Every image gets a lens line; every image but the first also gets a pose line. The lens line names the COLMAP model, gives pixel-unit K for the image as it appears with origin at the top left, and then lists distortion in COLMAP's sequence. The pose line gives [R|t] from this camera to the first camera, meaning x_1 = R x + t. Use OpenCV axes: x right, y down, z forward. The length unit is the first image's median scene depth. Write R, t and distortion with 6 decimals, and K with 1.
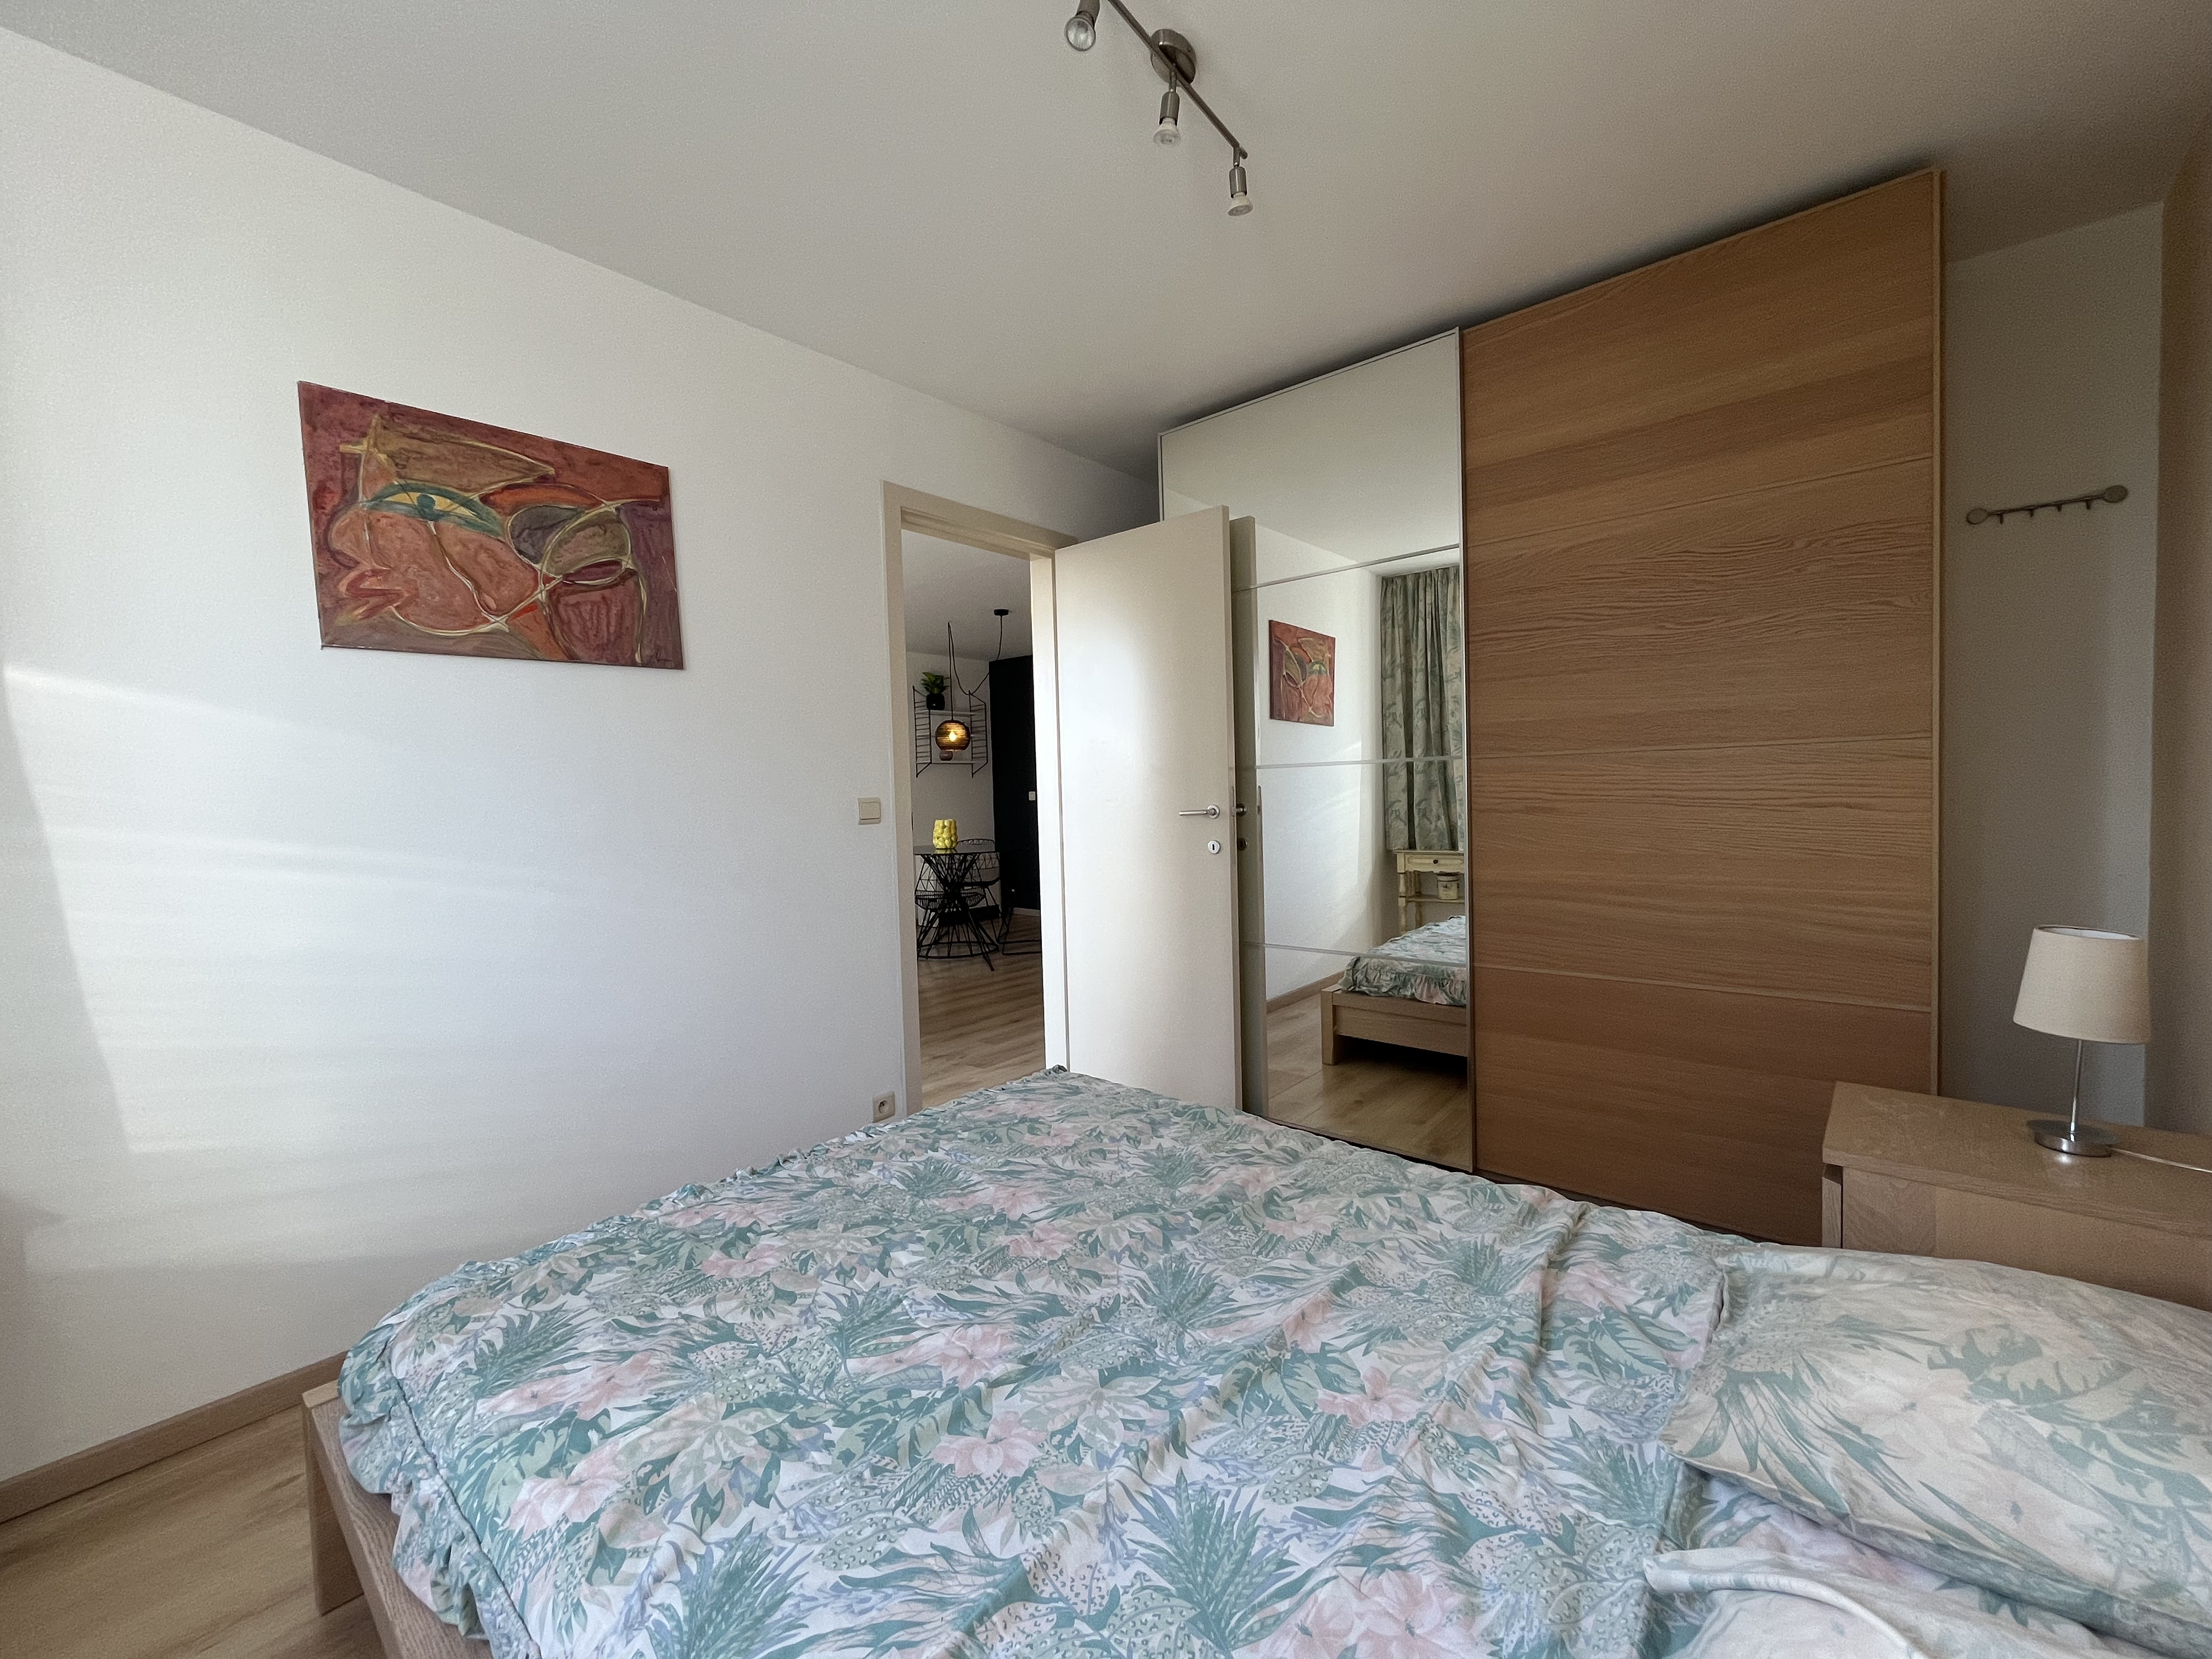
lens RADIAL K [[897.6, 0, 1108.3], [0, 897.6, 828.9], [0, 0, 1]] dist [-0.003701, -0.000030]
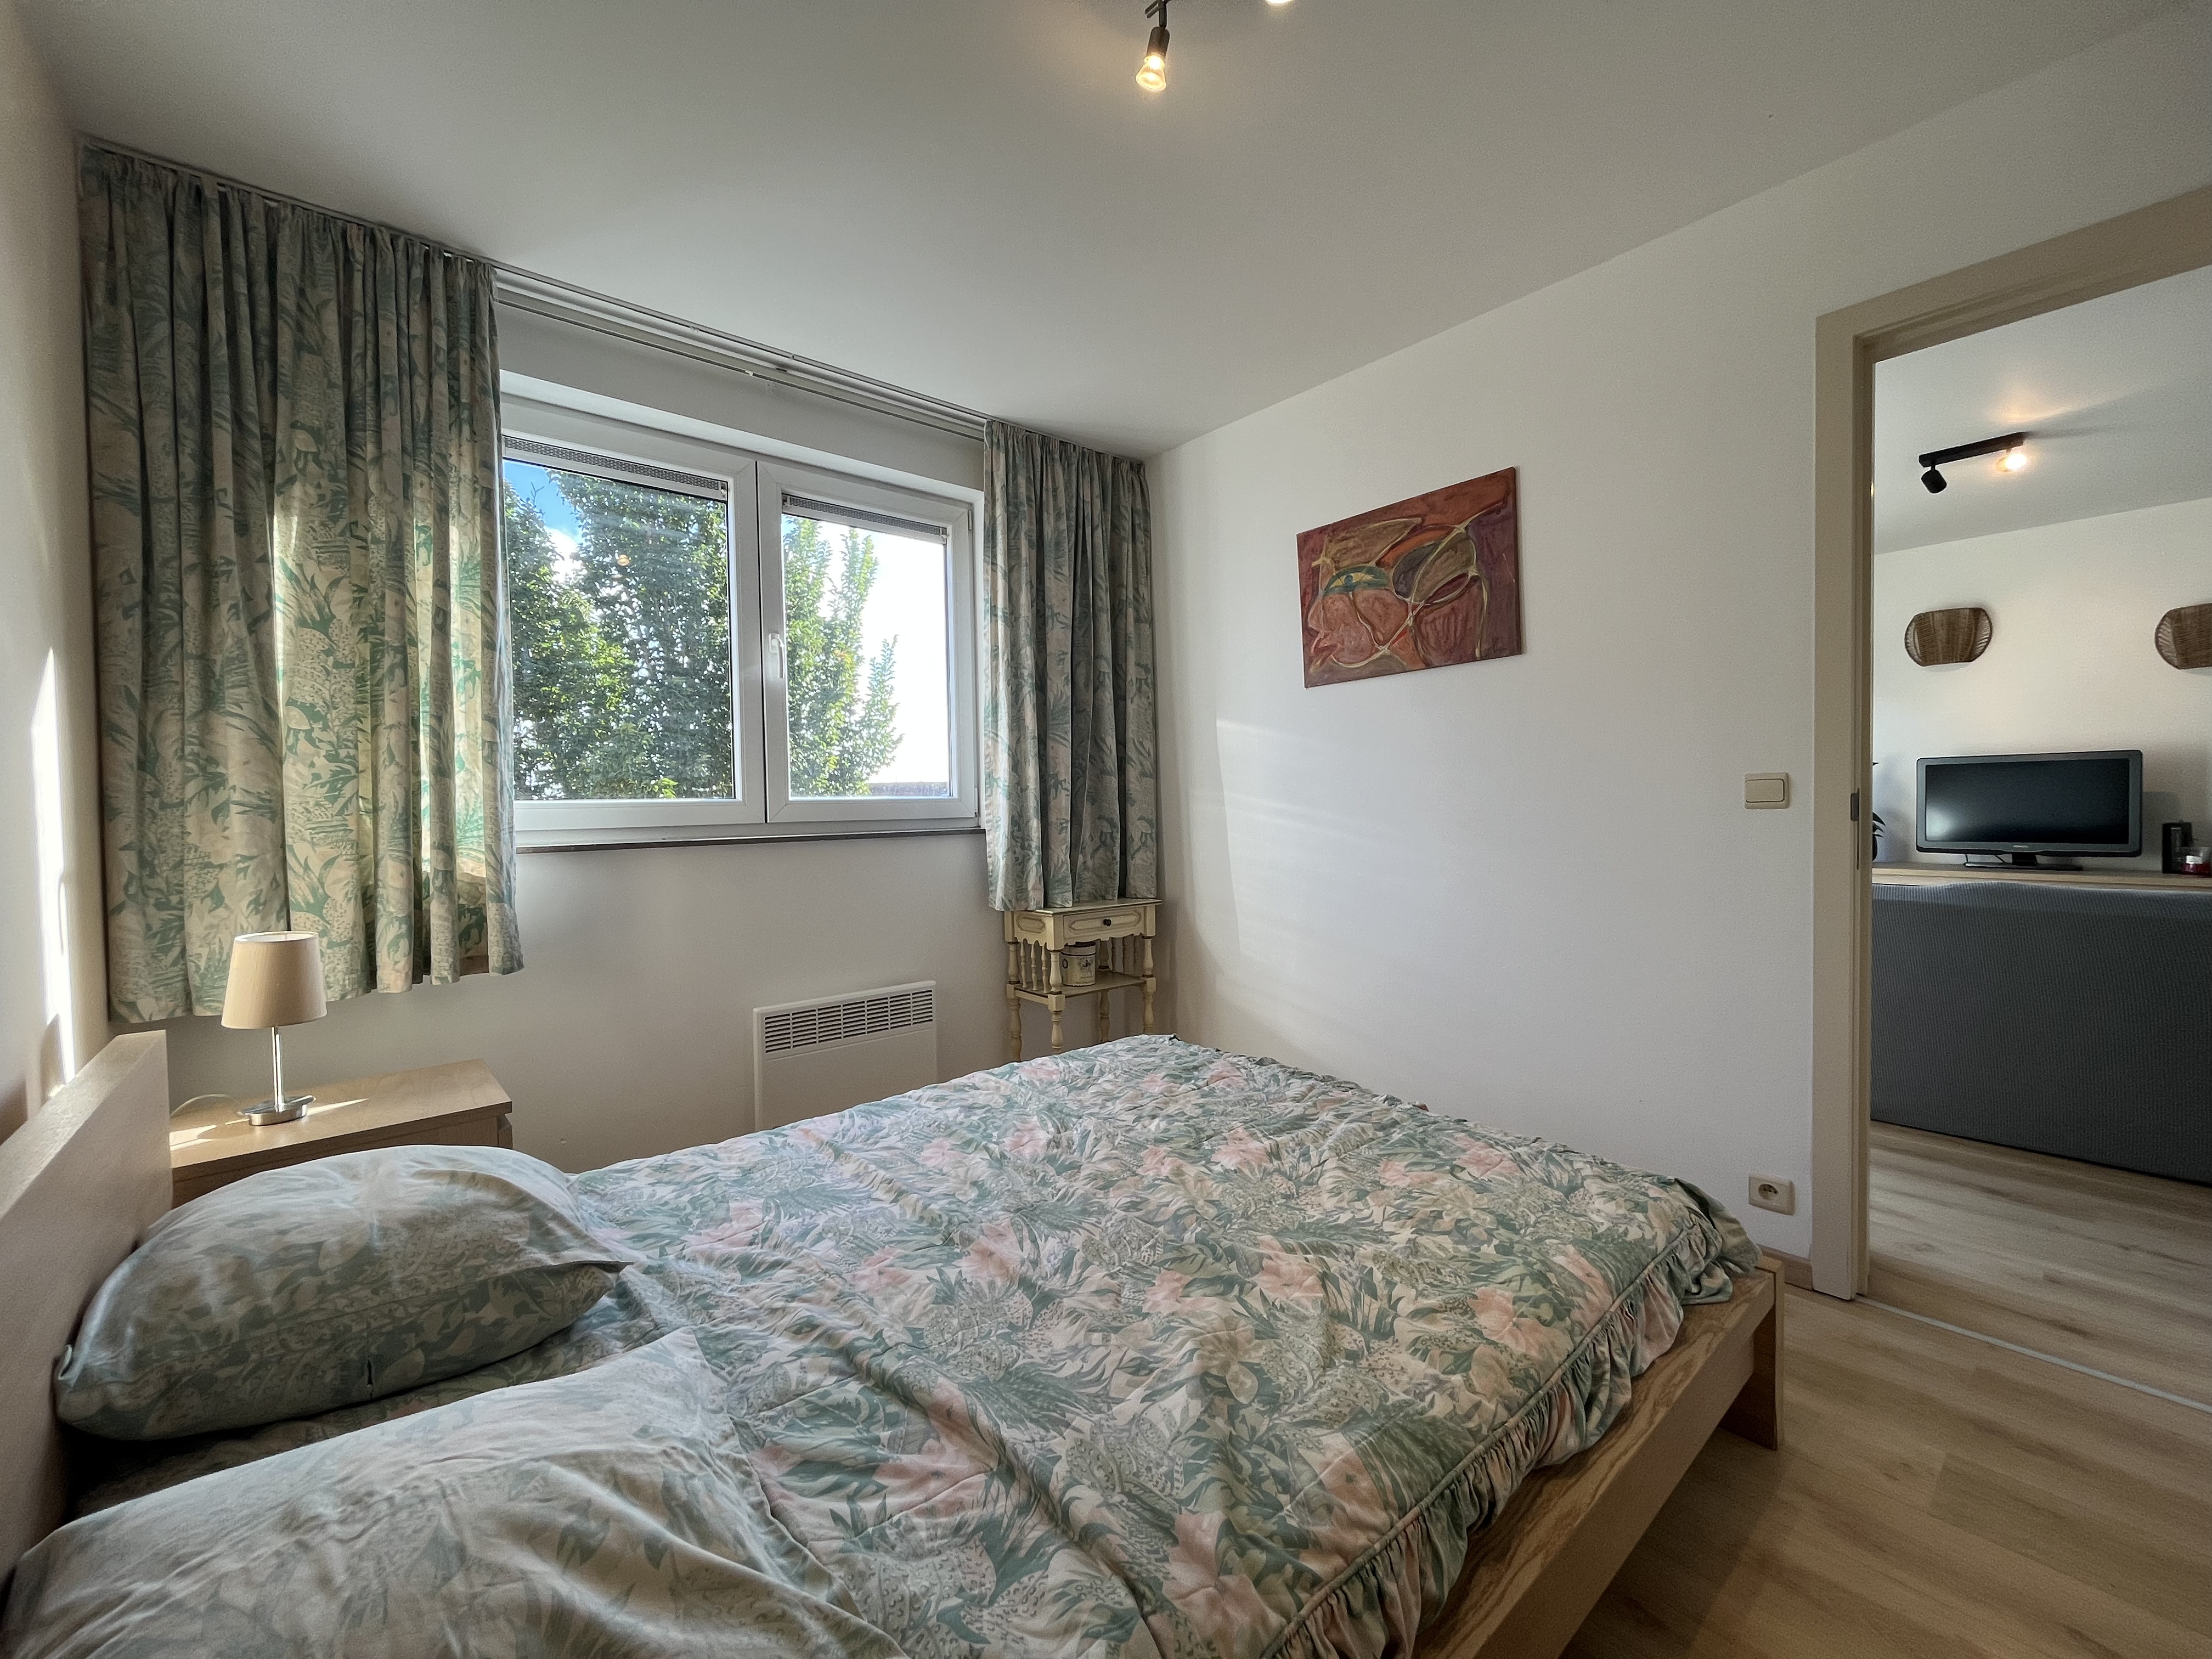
lens RADIAL K [[897.6, 0, 1092.7], [0, 897.6, 828.3], [0, 0, 1]] dist [-0.003701, -0.000030]
pose [[-0.164777, 0.062366, -0.984357, 0.851240], [-0.016387, 0.997688, 0.065954, -0.043347], [0.986195, 0.026999, -0.163374, 0.871131]]
